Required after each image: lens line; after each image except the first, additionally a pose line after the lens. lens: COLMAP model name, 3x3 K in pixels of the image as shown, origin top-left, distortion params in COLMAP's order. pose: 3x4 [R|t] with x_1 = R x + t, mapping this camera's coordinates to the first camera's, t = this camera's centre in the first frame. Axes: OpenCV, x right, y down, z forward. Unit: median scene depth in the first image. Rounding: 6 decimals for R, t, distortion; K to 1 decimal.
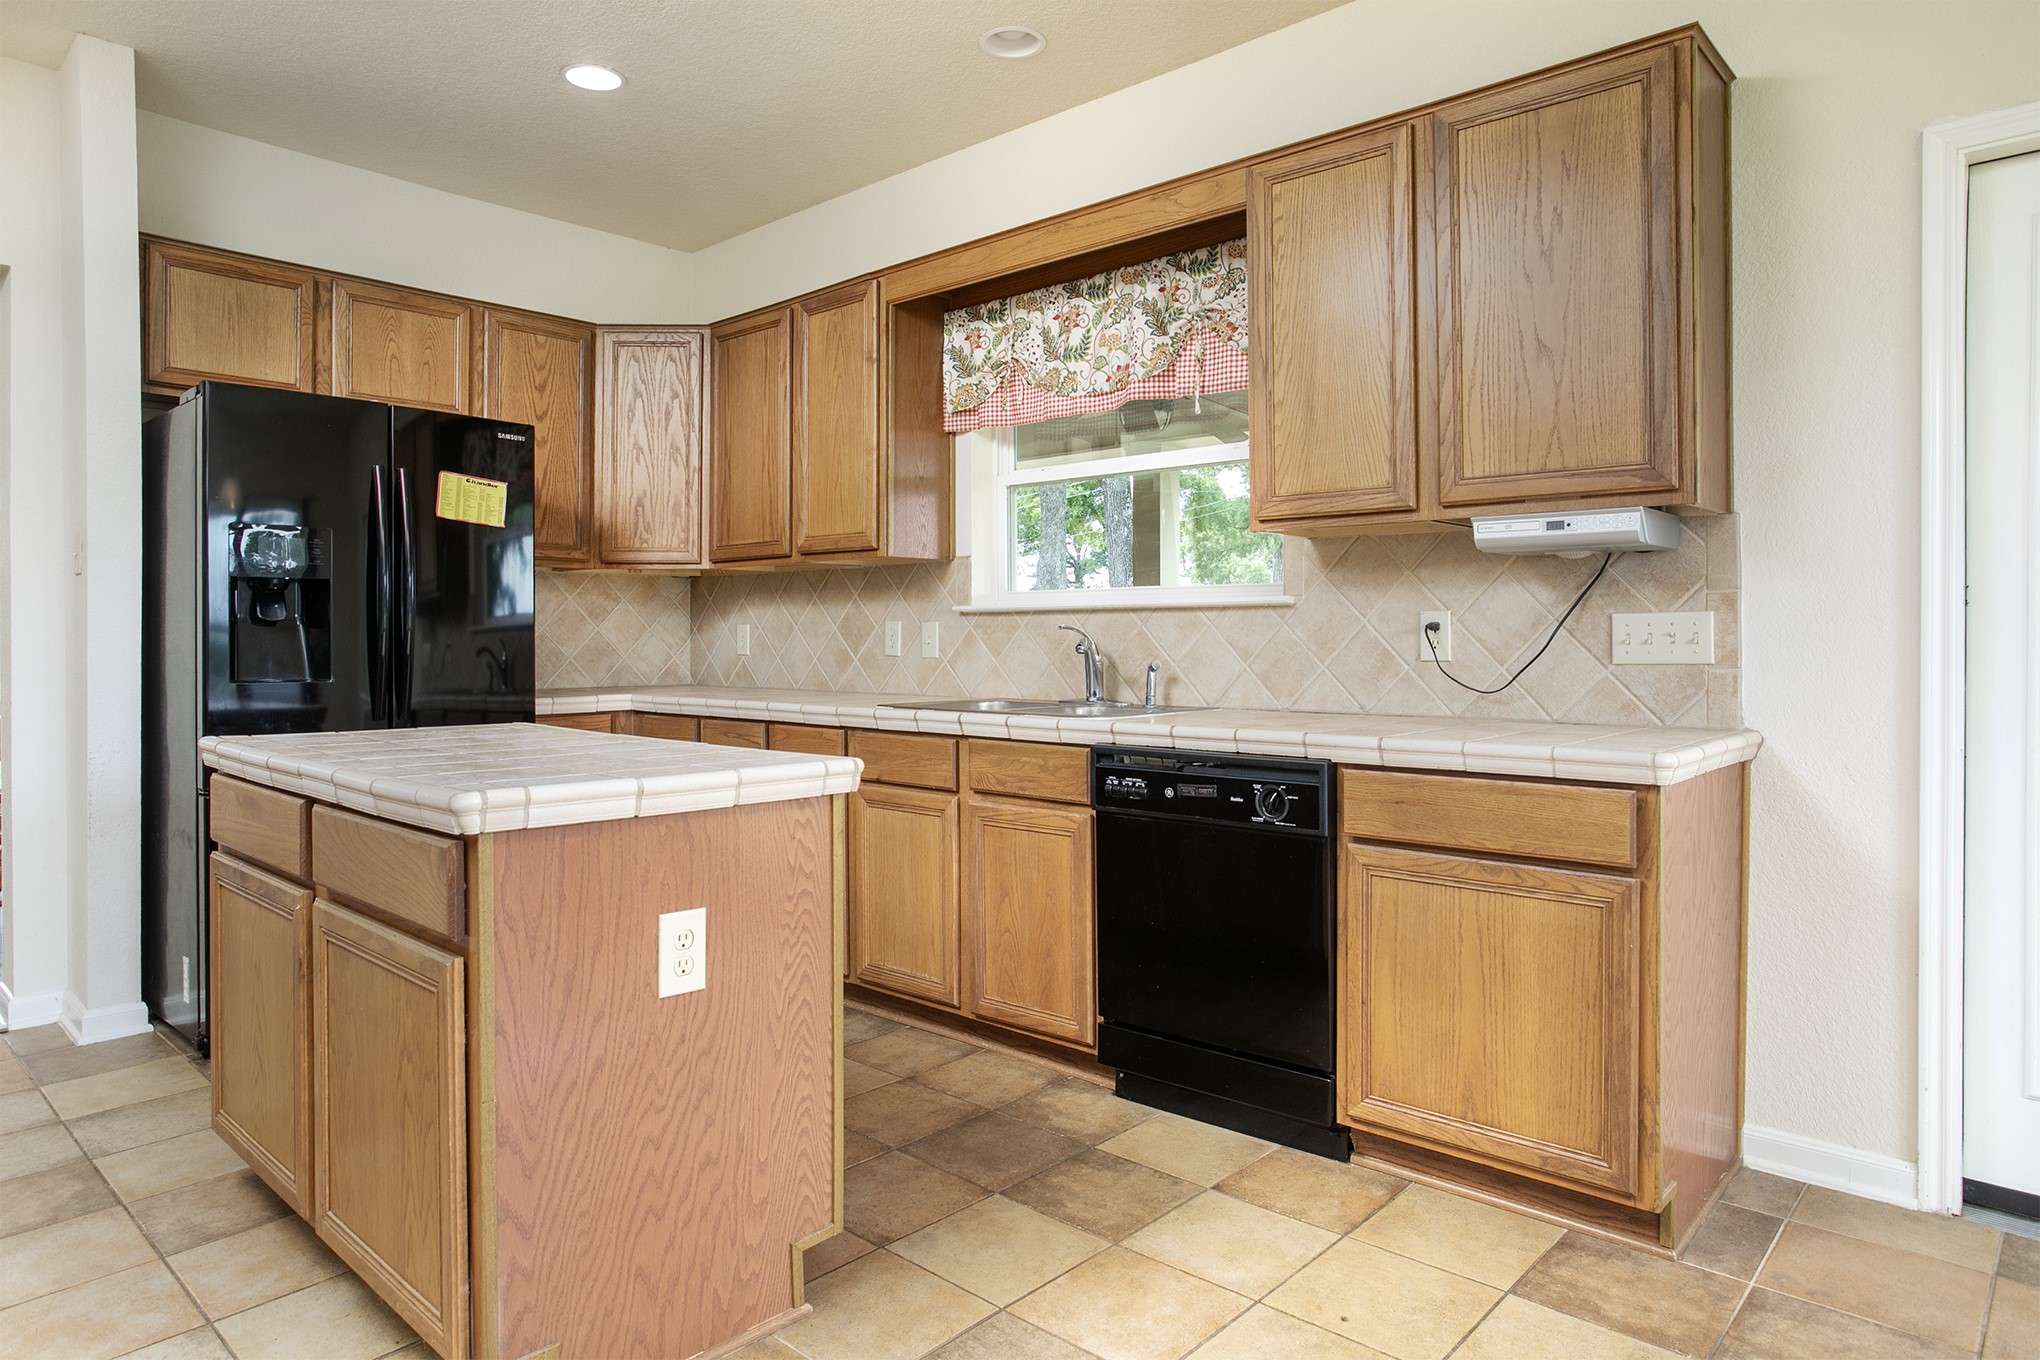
lens RADIAL K [[1236.8, 0, 1015.7], [0, 1236.8, 640.7], [0, 0, 1]] dist [-0.055327, 0.041852]
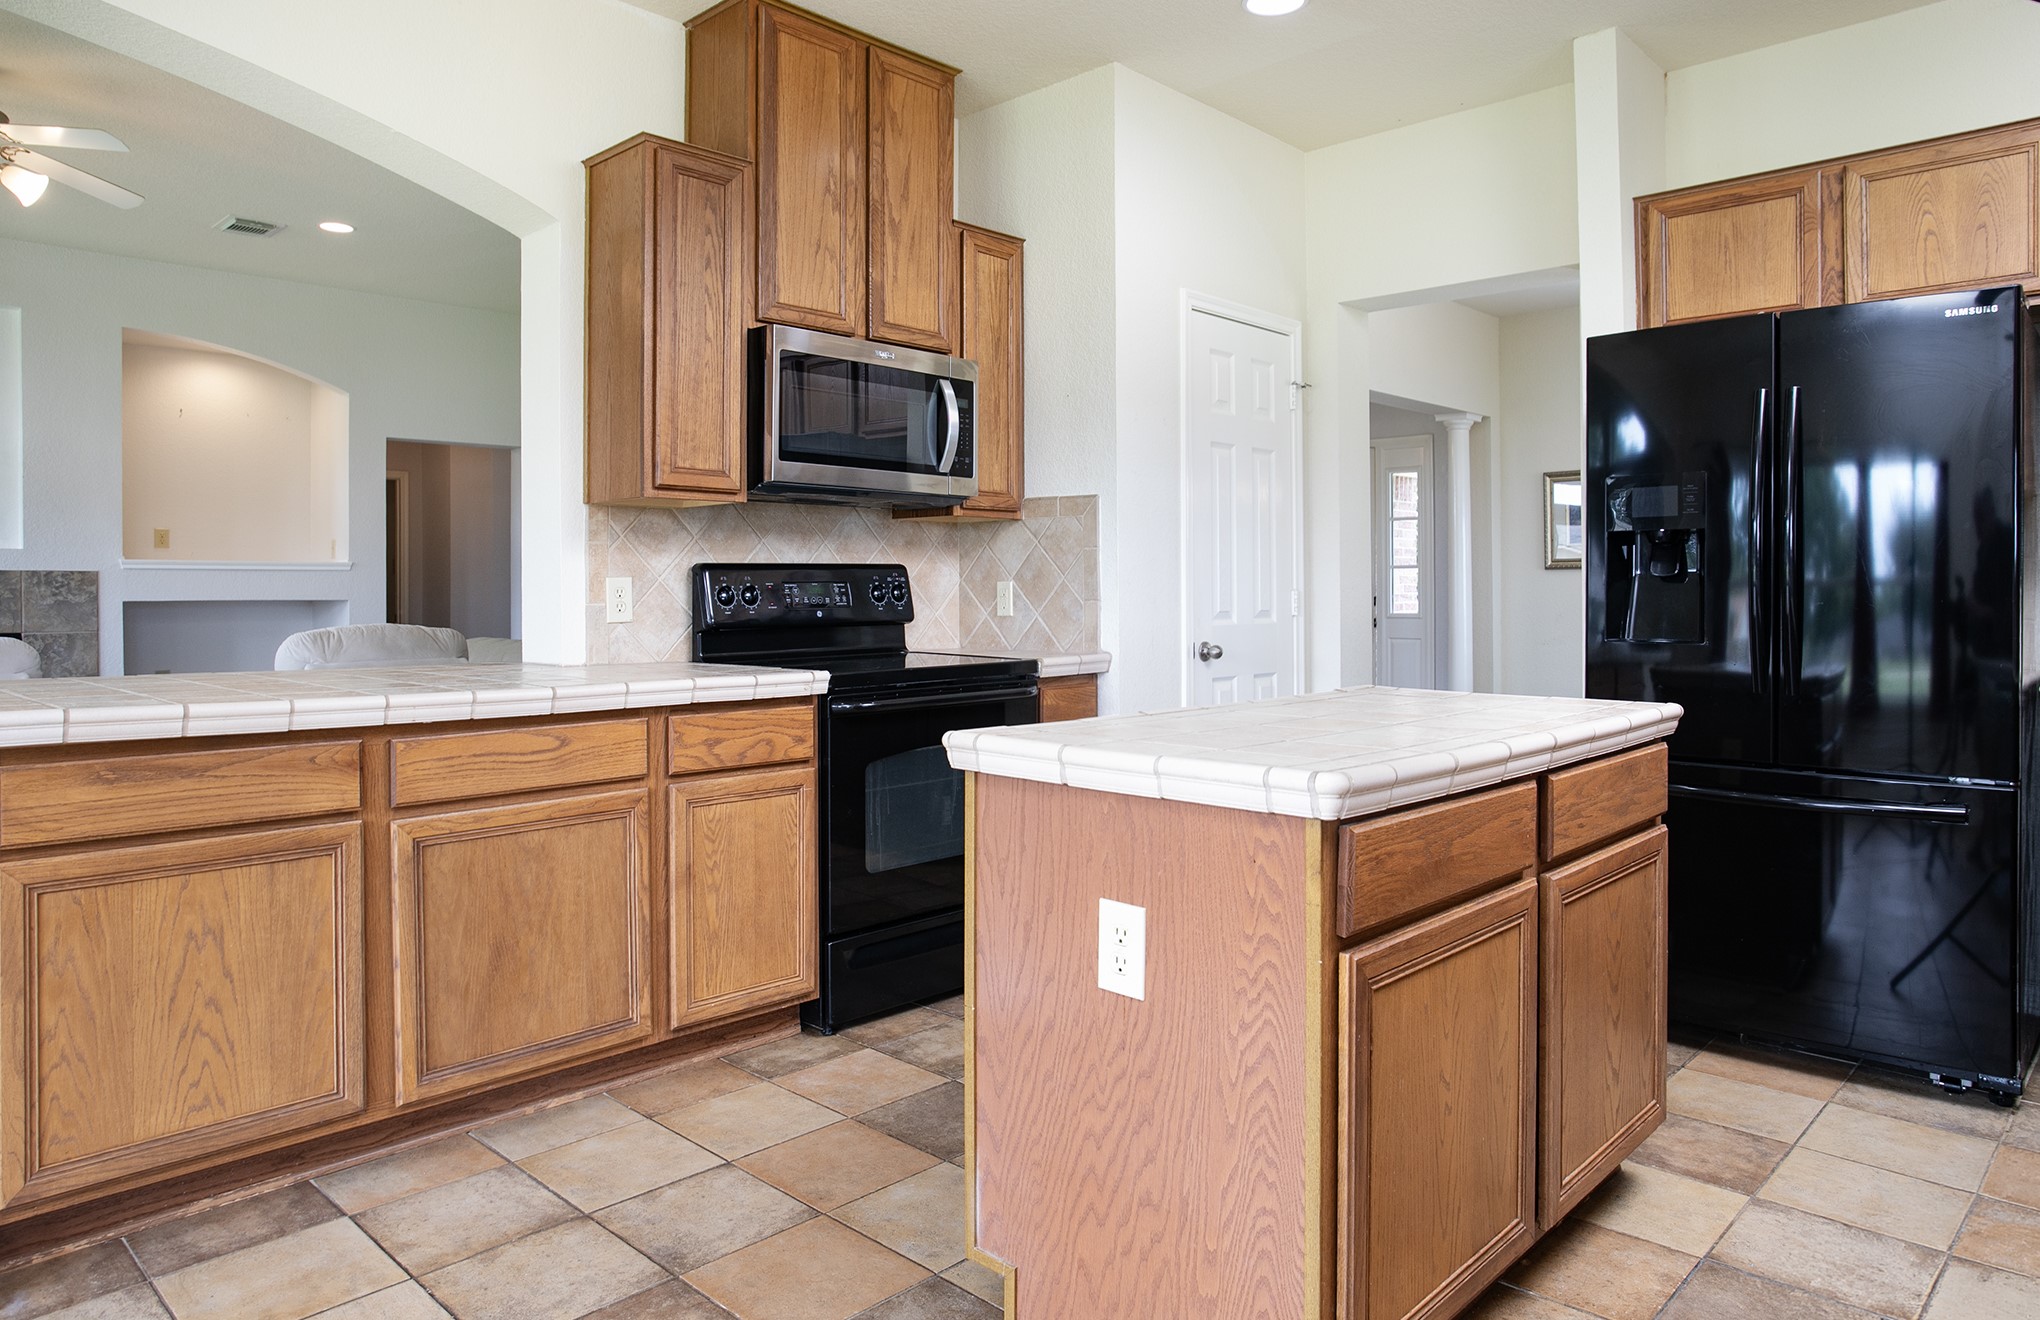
lens RADIAL K [[1282.6, 0, 1018.8], [0, 1282.6, 586.3], [0, 0, 1]] dist [-0.063438, 0.049366]
pose [[-0.016087, -0.003260, -0.999865, 0.424587], [-0.000980, 0.999994, -0.003245, -0.004998], [0.999870, 0.000927, -0.016090, 0.602388]]
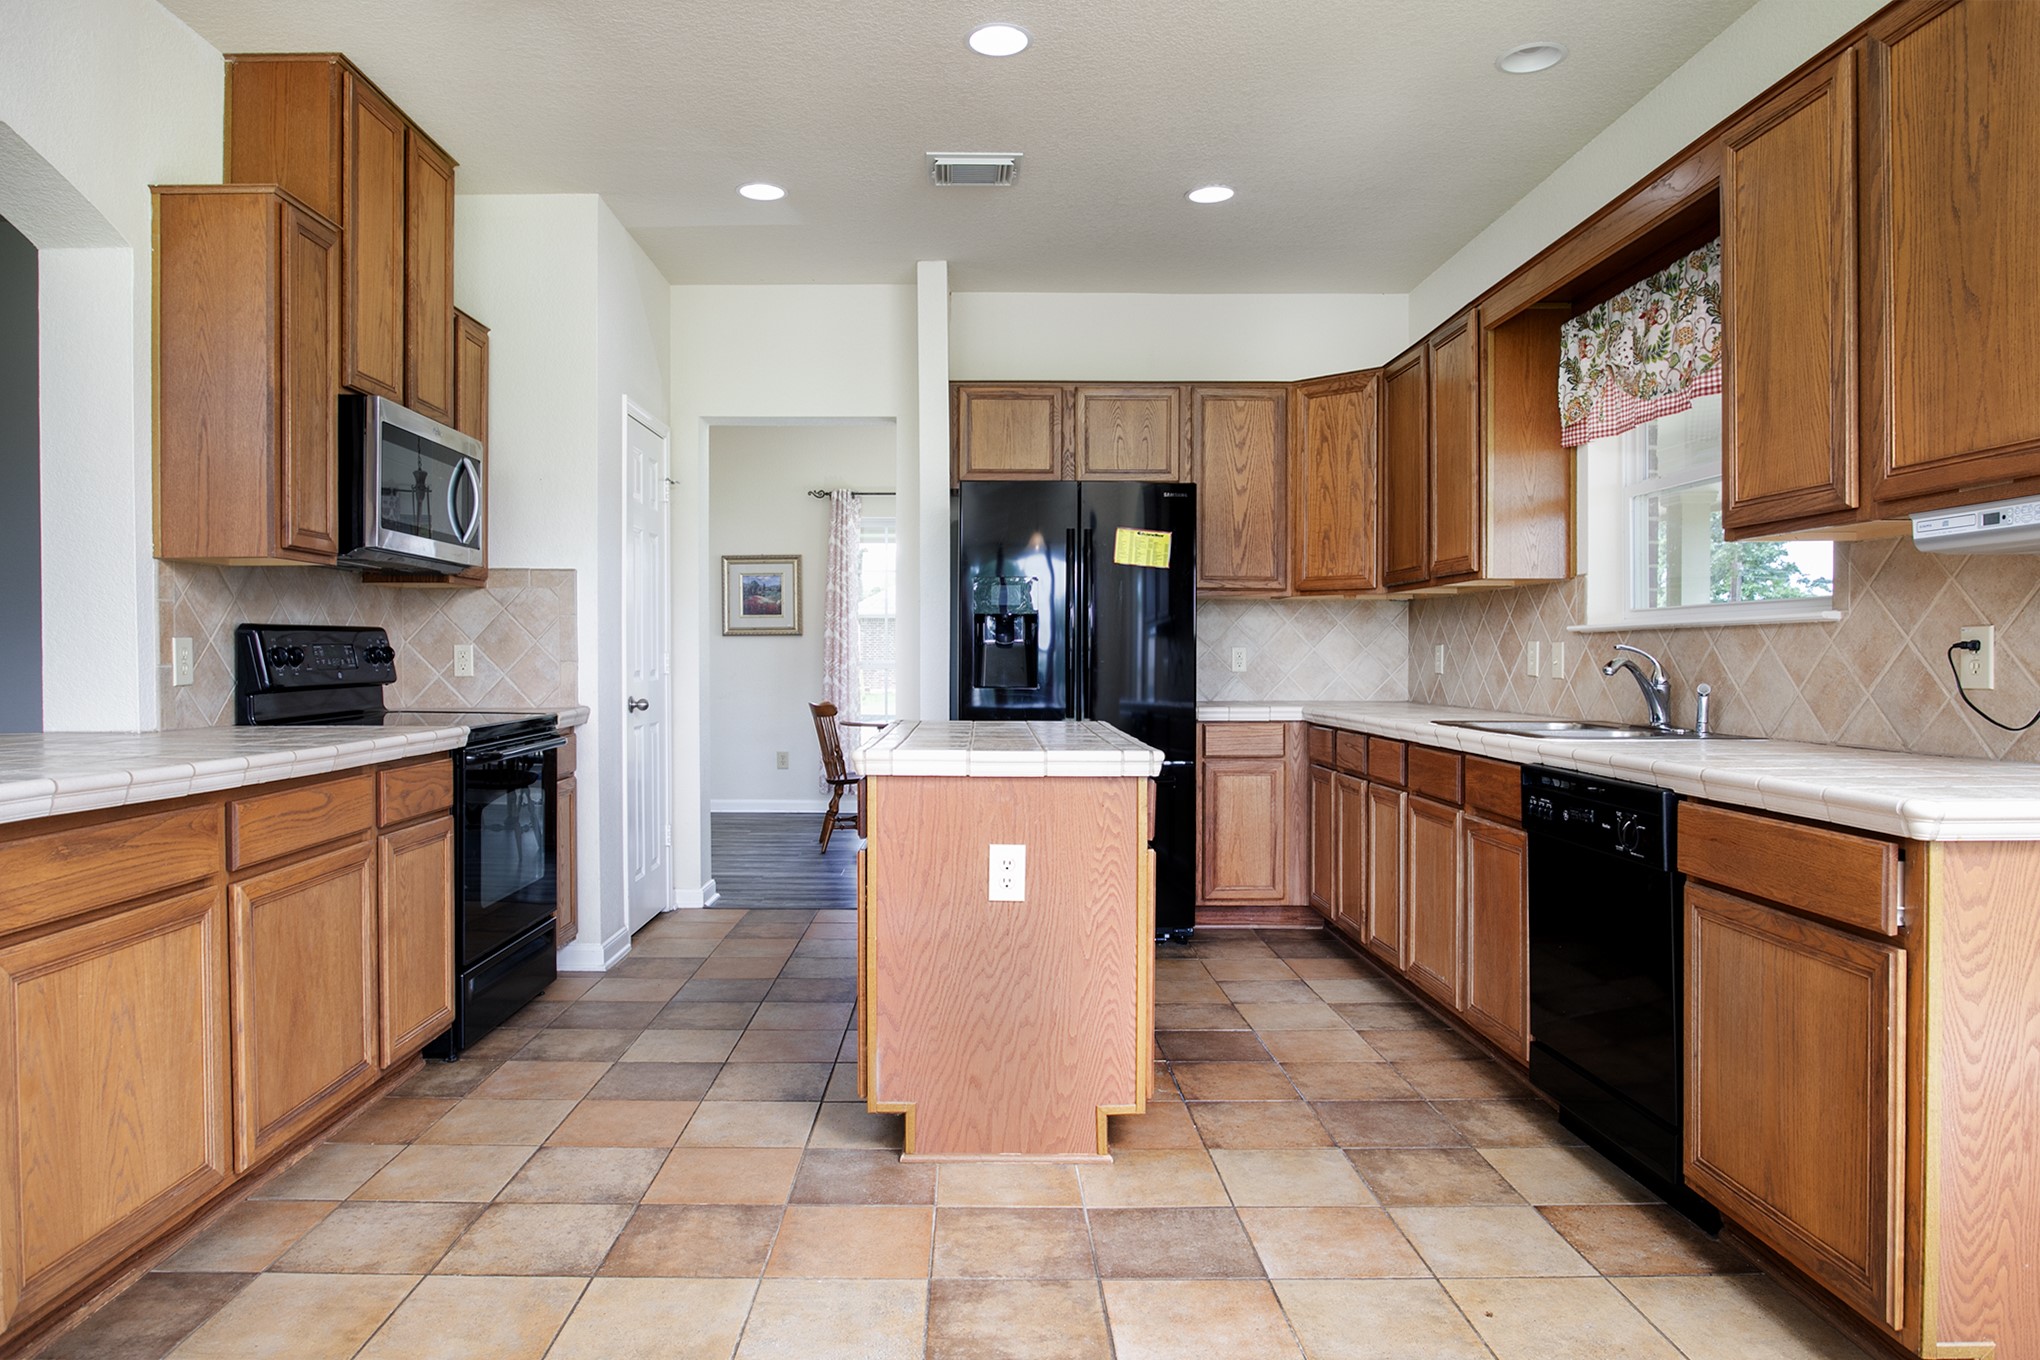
lens RADIAL K [[1273.4, 0, 949.6], [0, 1273.4, 667.3], [0, 0, 1]] dist [-0.050876, 0.043534]
pose [[0.667509, 0.008511, -0.744553, 0.517811], [-0.003571, 0.999960, 0.008229, -0.001991], [0.744593, -0.002834, 0.667512, -0.038948]]
